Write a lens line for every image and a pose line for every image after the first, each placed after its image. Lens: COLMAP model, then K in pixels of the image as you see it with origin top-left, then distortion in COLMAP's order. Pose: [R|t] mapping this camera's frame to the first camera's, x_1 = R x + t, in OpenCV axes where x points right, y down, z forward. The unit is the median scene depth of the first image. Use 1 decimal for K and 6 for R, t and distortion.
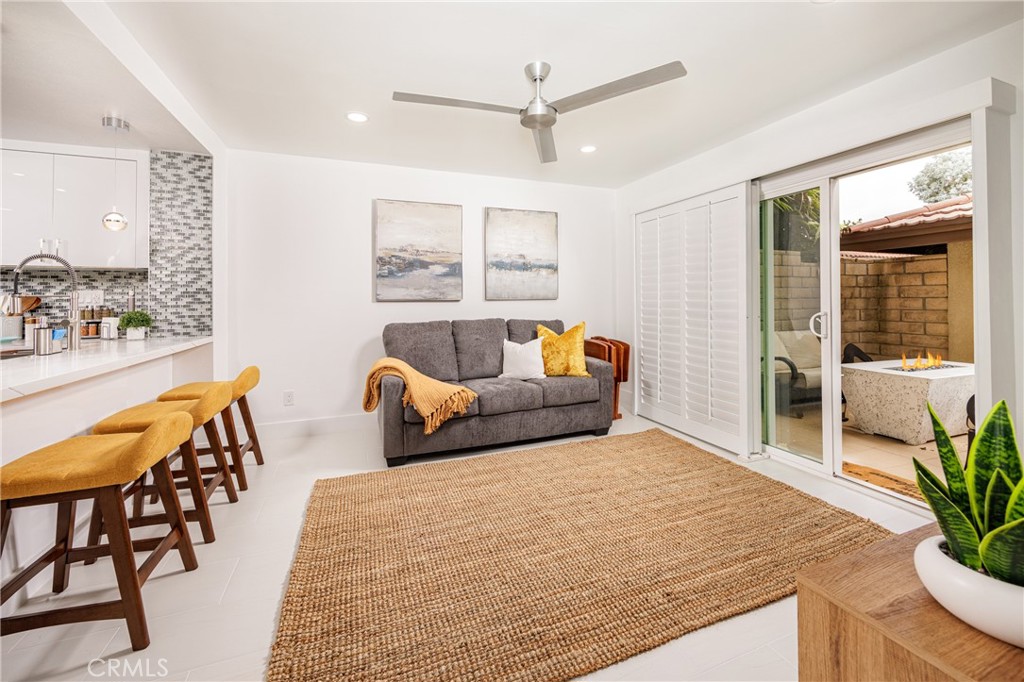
lens RADIAL K [[415.1, 0, 500.2], [0, 415.1, 293.3], [0, 0, 1]] dist [-0.003619, -0.000393]
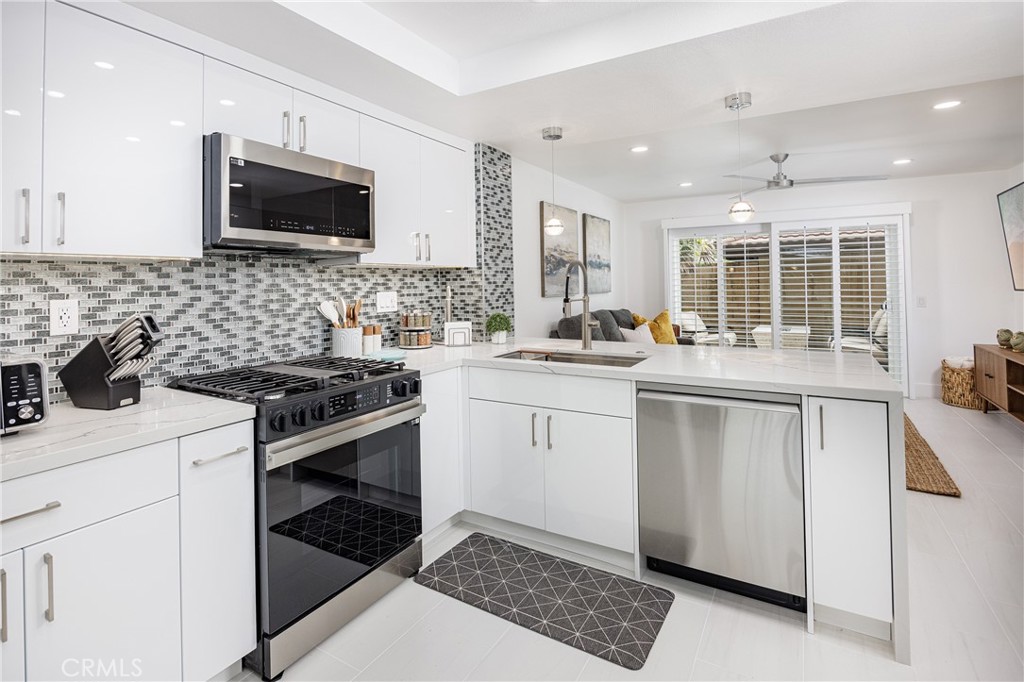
lens RADIAL K [[504.5, 0, 476.7], [0, 504.5, 272.1], [0, 0, 1]] dist [-0.000022, -0.000721]
pose [[0.797790, 0.009056, 0.602867, -1.440128], [0.000400, 0.999879, -0.015548, -0.030878], [-0.602935, 0.012645, 0.797690, 0.084347]]
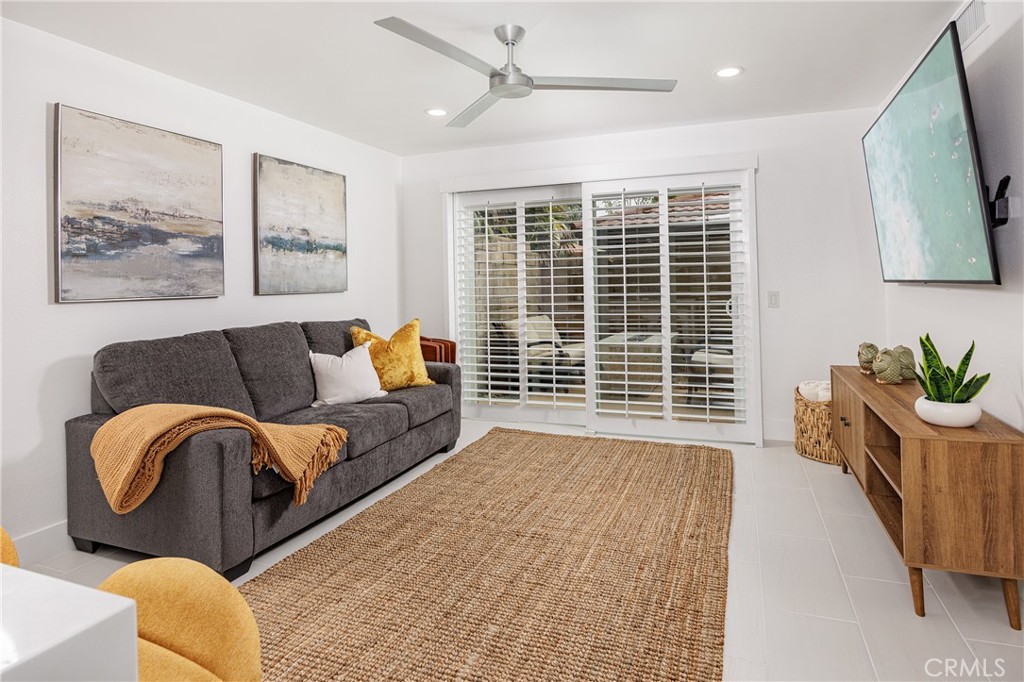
lens RADIAL K [[540.6, 0, 533.9], [0, 540.6, 267.1], [0, 0, 1]] dist [-0.006757, -0.001448]
pose [[0.647440, 0.011952, 0.762023, -0.514028], [0.005549, 0.999777, -0.020395, -0.010896], [-0.762096, 0.017433, 0.647229, 0.152065]]
